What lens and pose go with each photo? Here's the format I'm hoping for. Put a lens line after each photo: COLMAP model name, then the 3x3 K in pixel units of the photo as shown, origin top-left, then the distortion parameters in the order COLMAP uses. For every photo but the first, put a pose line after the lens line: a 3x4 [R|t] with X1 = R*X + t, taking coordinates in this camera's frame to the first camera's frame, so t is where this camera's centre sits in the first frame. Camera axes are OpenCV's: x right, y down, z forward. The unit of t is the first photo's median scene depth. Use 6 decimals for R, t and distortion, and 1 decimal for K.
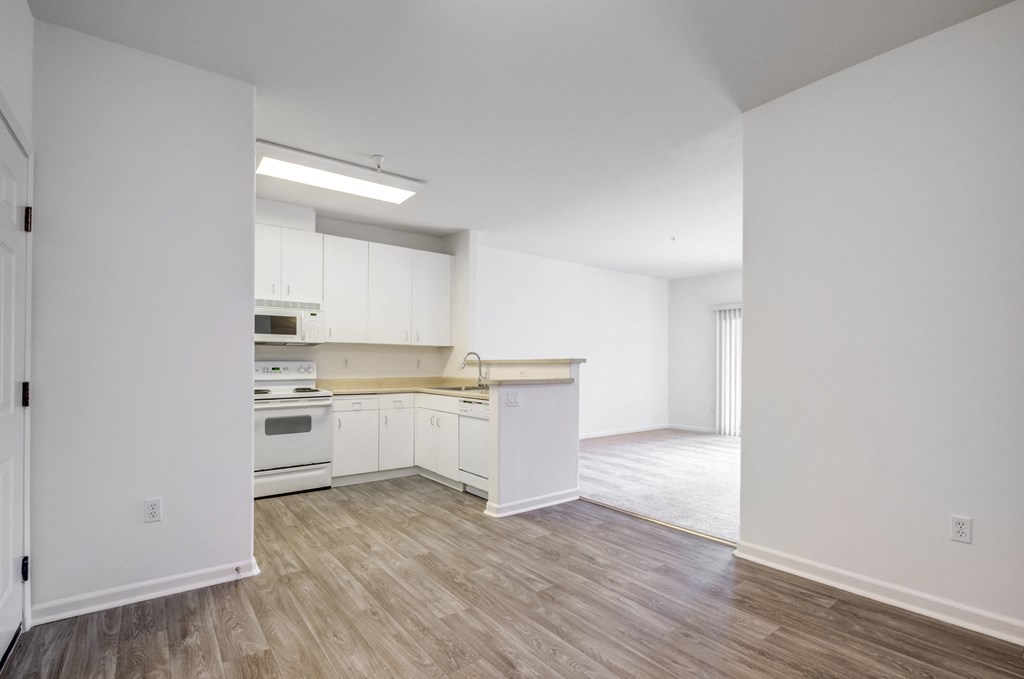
lens RADIAL K [[476.1, 0, 513.5], [0, 476.1, 365.7], [0, 0, 1]] dist [-0.001739, -0.000595]
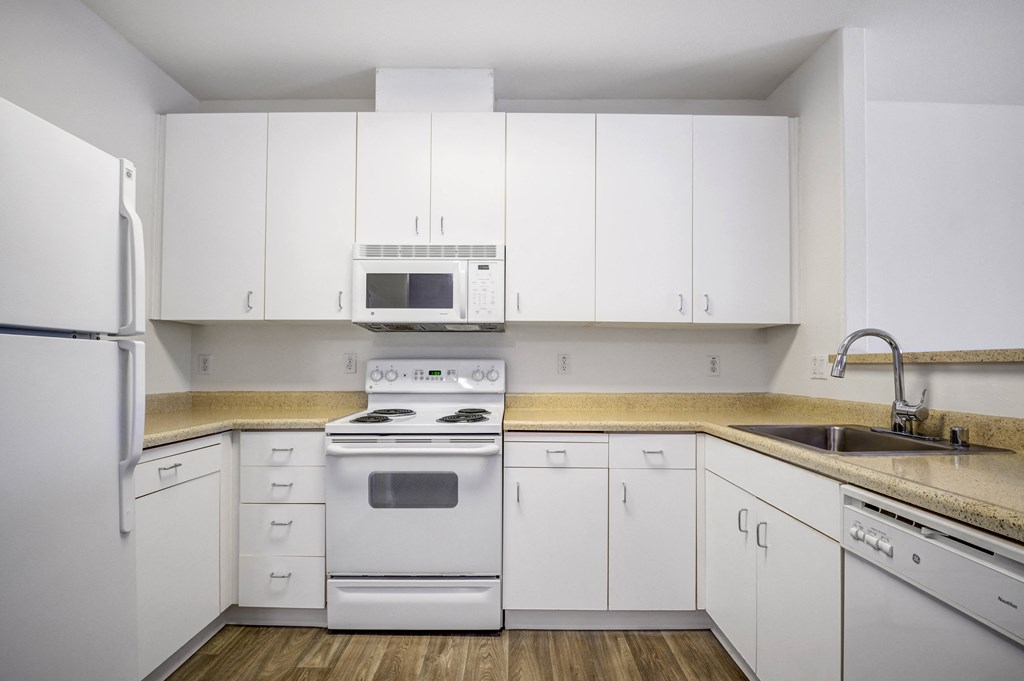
lens RADIAL K [[460.4, 0, 509.2], [0, 460.4, 353.5], [0, 0, 1]] dist [-0.015405, -0.000399]
pose [[0.790261, -0.014827, -0.612591, -0.100003], [-0.004954, 0.999520, -0.030583, -0.000126], [0.612750, 0.027204, 0.789808, 0.642702]]
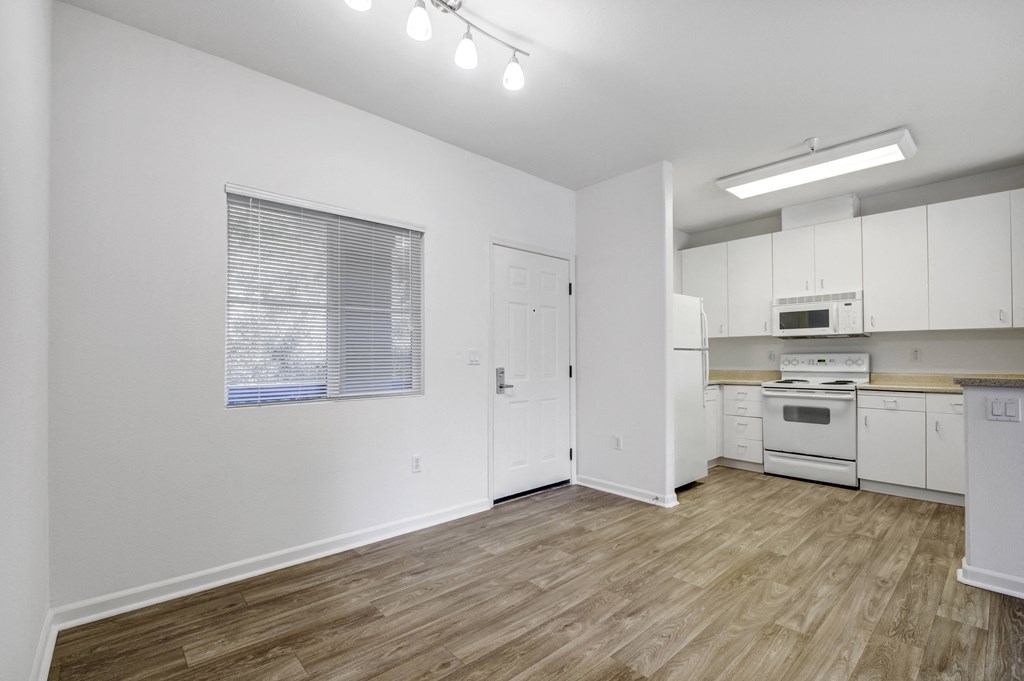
lens RADIAL K [[460.4, 0, 509.2], [0, 460.4, 353.5], [0, 0, 1]] dist [-0.015405, -0.000399]
pose [[0.084817, -0.011384, -0.996331, 0.445553], [0.000931, 0.999935, -0.011346, 0.000967], [0.996396, 0.000035, 0.084822, 0.246969]]
